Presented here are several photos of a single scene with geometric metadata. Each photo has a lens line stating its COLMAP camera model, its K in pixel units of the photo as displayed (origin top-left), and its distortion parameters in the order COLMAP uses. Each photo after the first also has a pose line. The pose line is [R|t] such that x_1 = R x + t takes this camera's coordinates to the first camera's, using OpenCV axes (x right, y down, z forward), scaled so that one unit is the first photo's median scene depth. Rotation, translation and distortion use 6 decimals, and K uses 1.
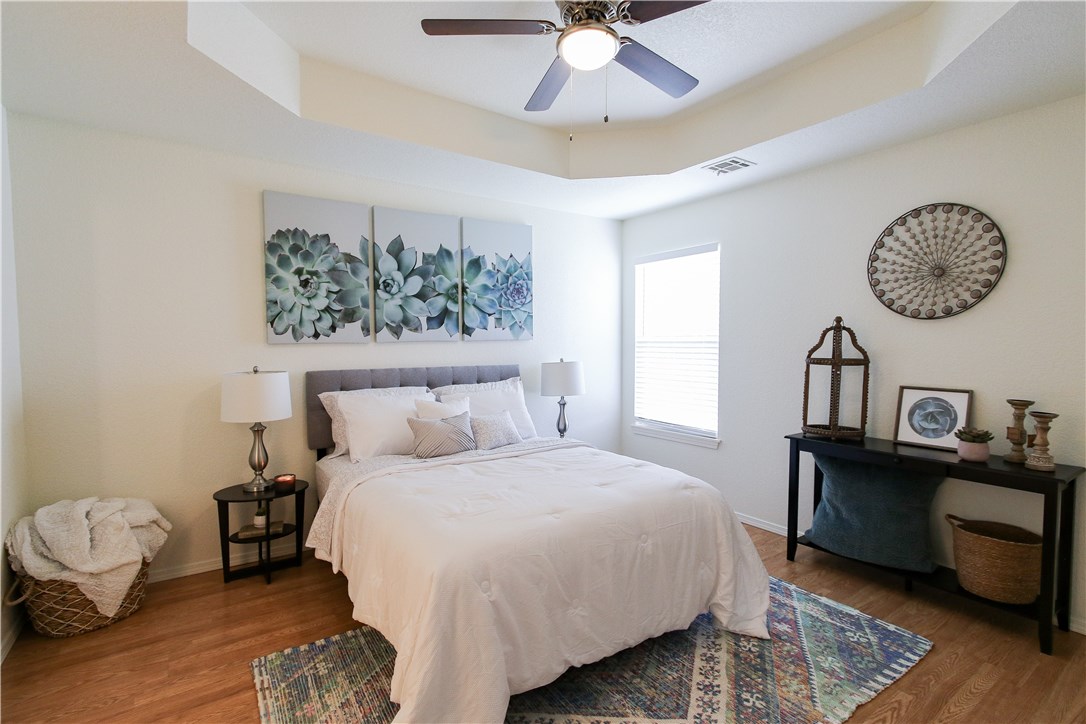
lens RADIAL K [[507.1, 0, 529.4], [0, 507.1, 358.5], [0, 0, 1]] dist [-0.001927, 0.004614]
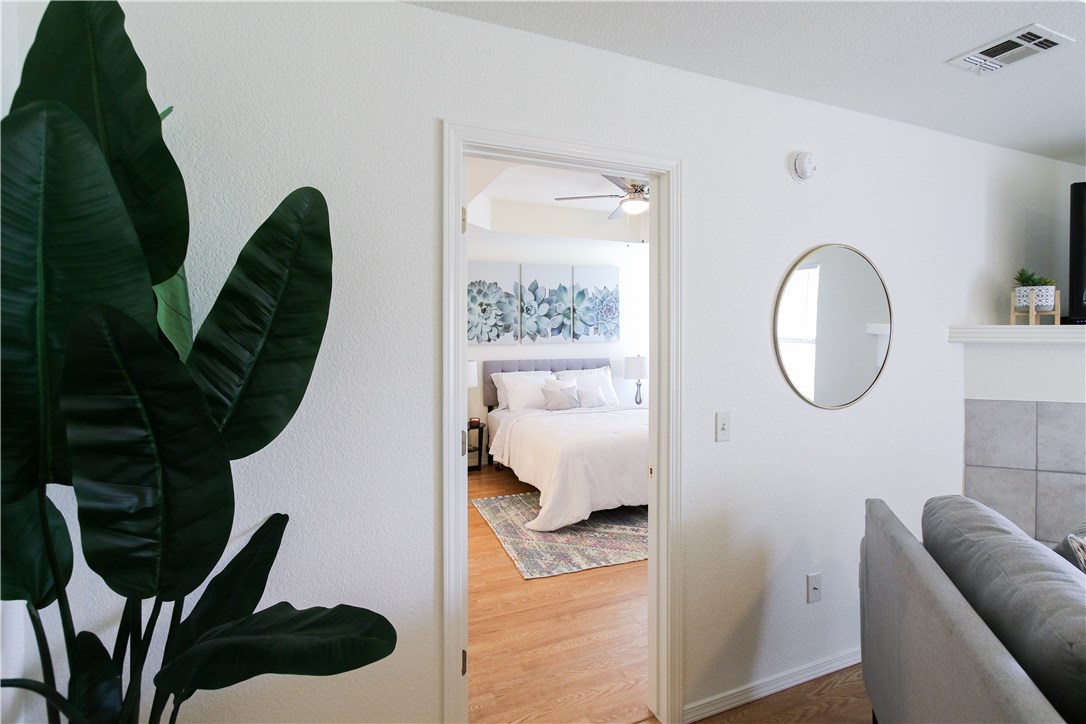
lens RADIAL K [[507.1, 0, 548.8], [0, 507.1, 332.7], [0, 0, 1]] dist [-0.001927, 0.004614]
pose [[0.983671, 0.004654, -0.179914, 0.093865], [-0.010411, 0.999463, -0.031068, -0.019176], [0.179673, 0.032434, 0.983192, -0.678097]]
